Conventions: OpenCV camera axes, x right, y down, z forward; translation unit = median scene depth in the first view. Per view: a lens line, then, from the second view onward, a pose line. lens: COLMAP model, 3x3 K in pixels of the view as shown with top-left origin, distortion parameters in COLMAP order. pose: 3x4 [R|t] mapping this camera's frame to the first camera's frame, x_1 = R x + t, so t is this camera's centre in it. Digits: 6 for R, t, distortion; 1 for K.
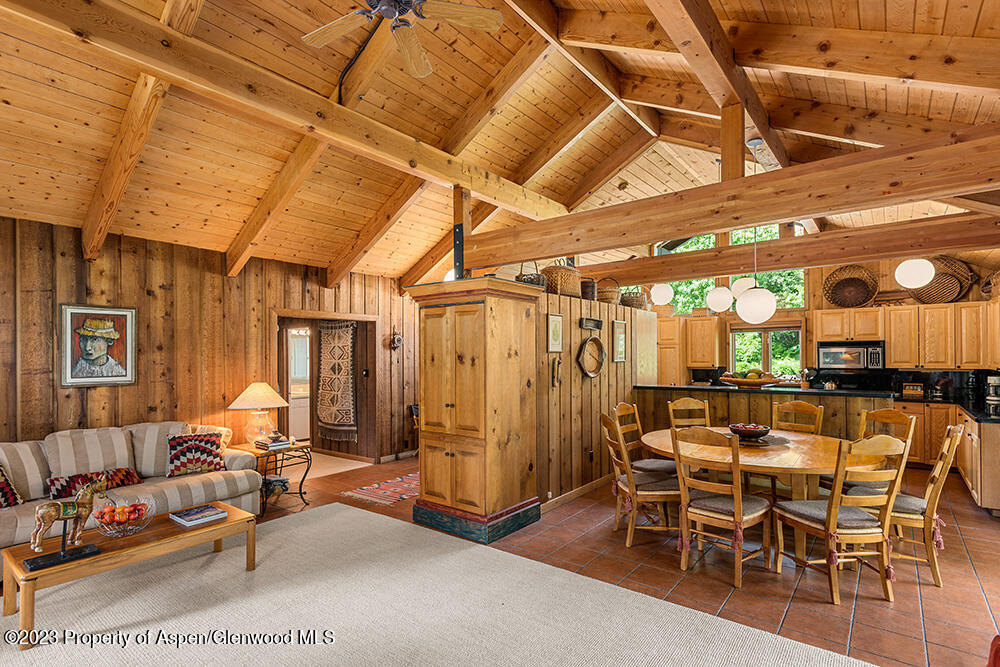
lens RADIAL K [[476.5, 0, 514.7], [0, 476.5, 355.0], [0, 0, 1]] dist [0.018043, -0.005473]
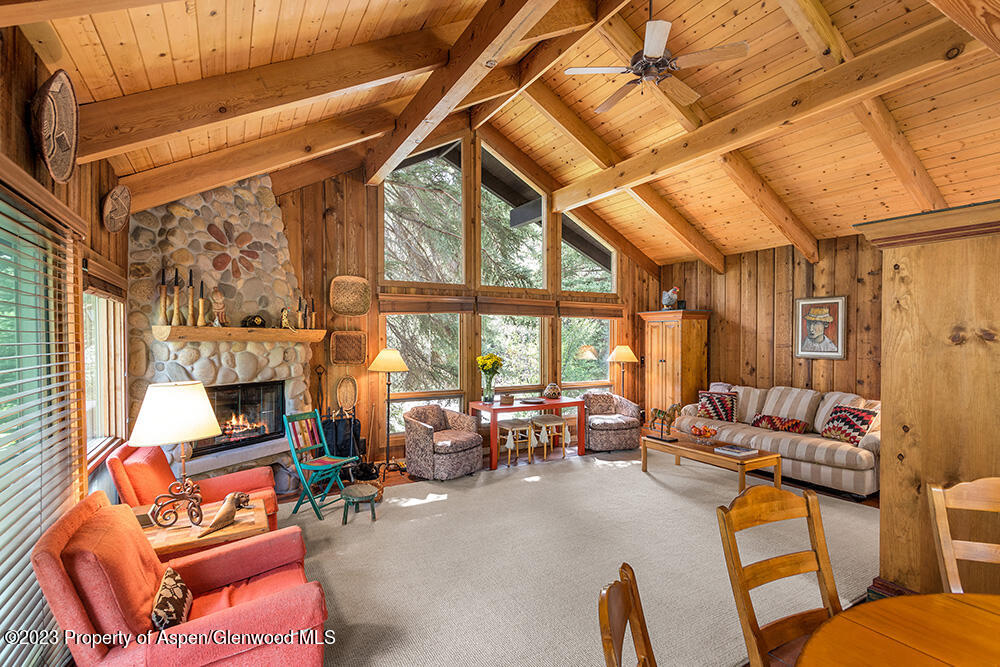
lens RADIAL K [[476.5, 0, 493.6], [0, 476.5, 344.0], [0, 0, 1]] dist [0.018043, -0.005473]
pose [[-0.370449, 0.023357, -0.928559, 0.548415], [0.003078, 0.999709, 0.023919, -0.007188], [0.928848, 0.006003, -0.370413, 0.534906]]
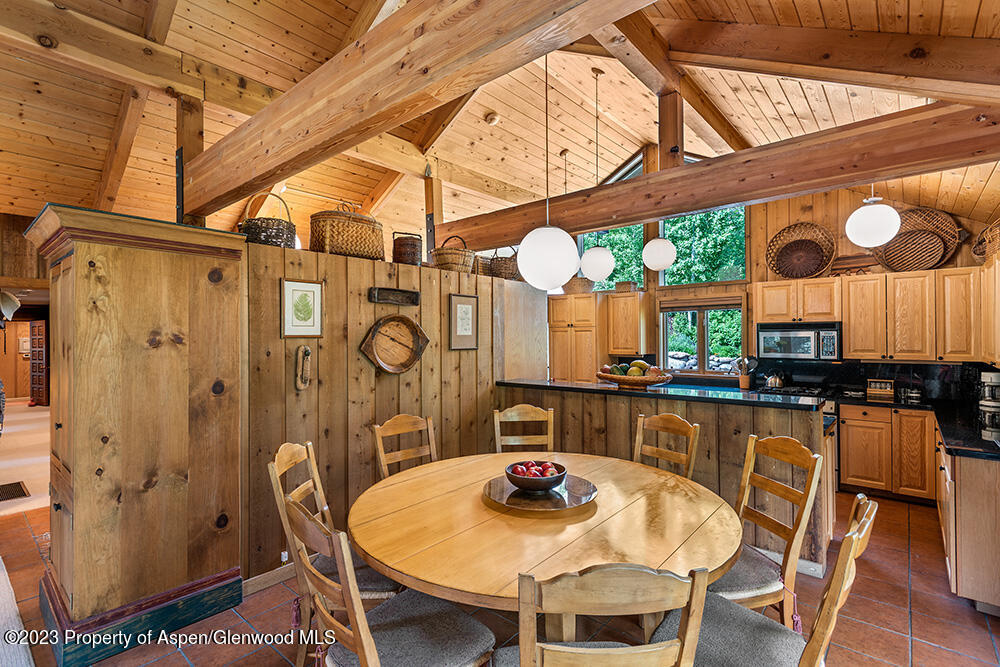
lens RADIAL K [[476.5, 0, 501.1], [0, 476.5, 335.6], [0, 0, 1]] dist [0.018043, -0.005473]
pose [[0.999559, 0.002214, -0.029601, 0.339739], [-0.002319, 0.999991, -0.003541, -0.006009], [0.029593, 0.003608, 0.999556, 0.309907]]
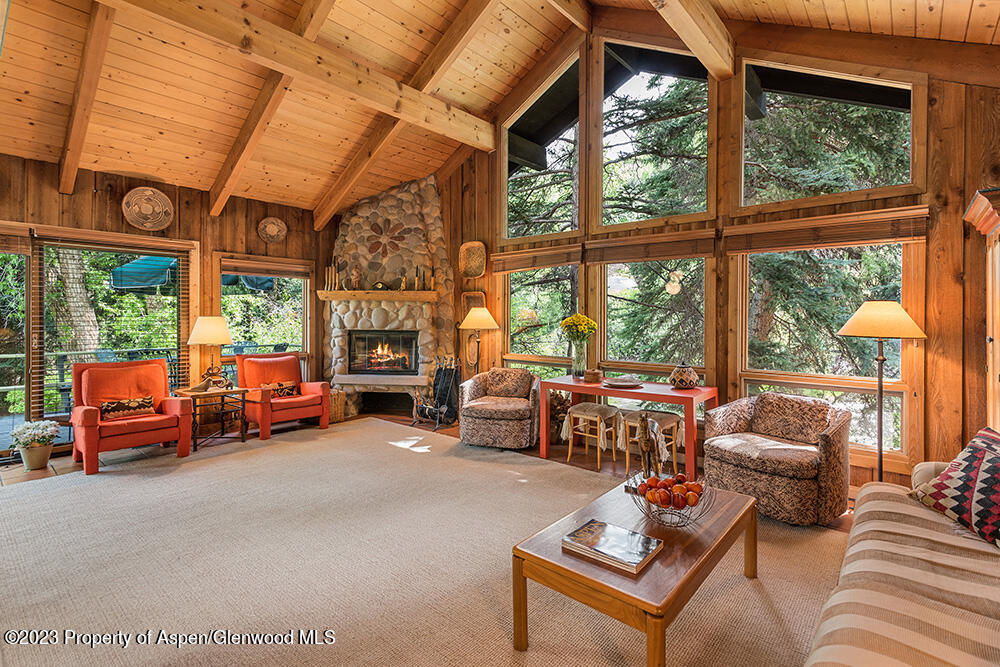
lens RADIAL K [[476.5, 0, 507.1], [0, 476.5, 317.0], [0, 0, 1]] dist [0.018043, -0.005473]
pose [[-0.999321, 0.007374, 0.036111, -0.394234], [0.007452, 0.999970, 0.002028, 0.045784], [-0.036095, 0.002296, -0.999346, 0.986410]]
